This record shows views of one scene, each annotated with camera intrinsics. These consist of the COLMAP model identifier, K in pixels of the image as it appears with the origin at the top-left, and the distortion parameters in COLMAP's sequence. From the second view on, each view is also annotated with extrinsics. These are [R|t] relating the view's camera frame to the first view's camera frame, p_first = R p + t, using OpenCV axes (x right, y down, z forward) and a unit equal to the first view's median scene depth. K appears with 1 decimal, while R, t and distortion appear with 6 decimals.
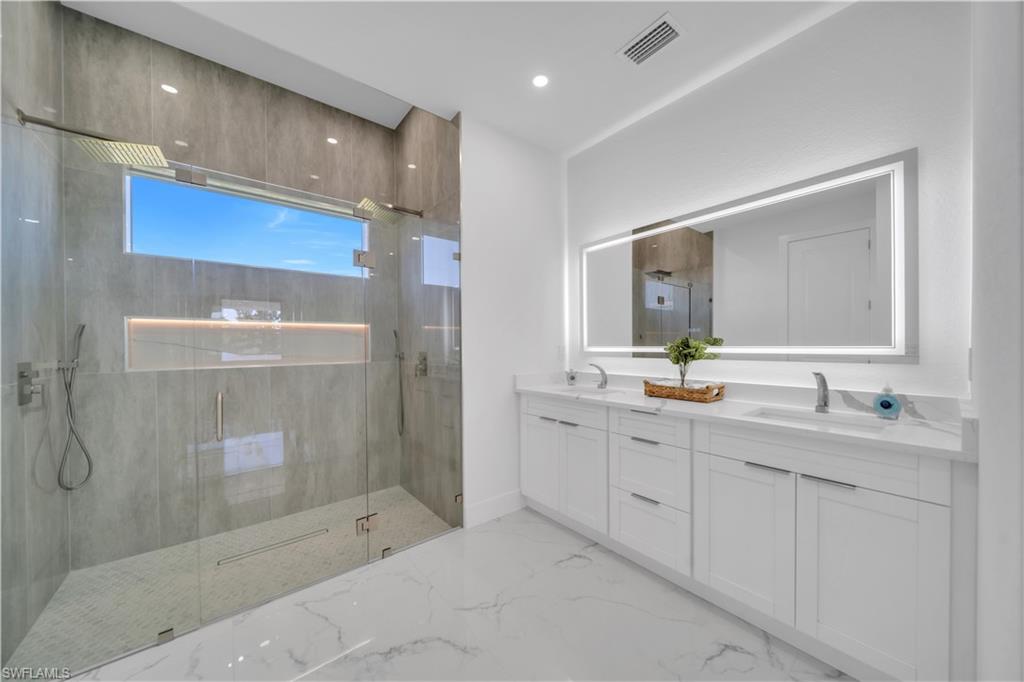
lens RADIAL K [[352.6, 0, 512.3], [0, 352.6, 346.0], [0, 0, 1]] dist [-0.001565, -0.000034]
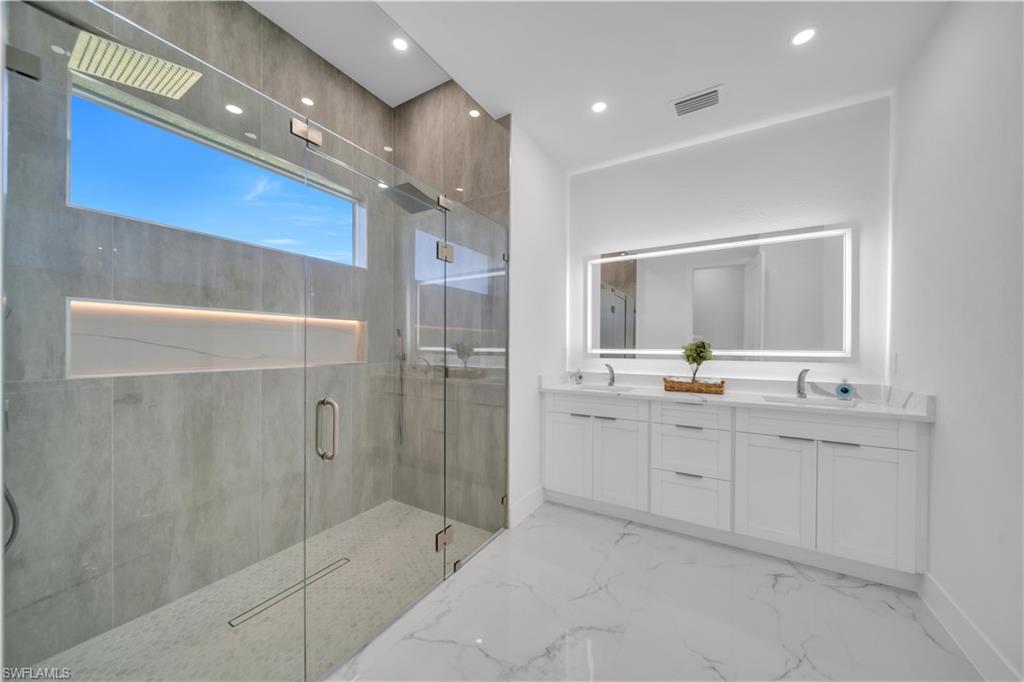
lens RADIAL K [[352.6, 0, 512.3], [0, 352.6, 346.0], [0, 0, 1]] dist [-0.001565, -0.000034]
pose [[0.938313, 0.013438, 0.345527, -0.511128], [-0.012326, 0.999909, -0.005414, 0.002629], [-0.345568, 0.000821, 0.938393, 0.058985]]
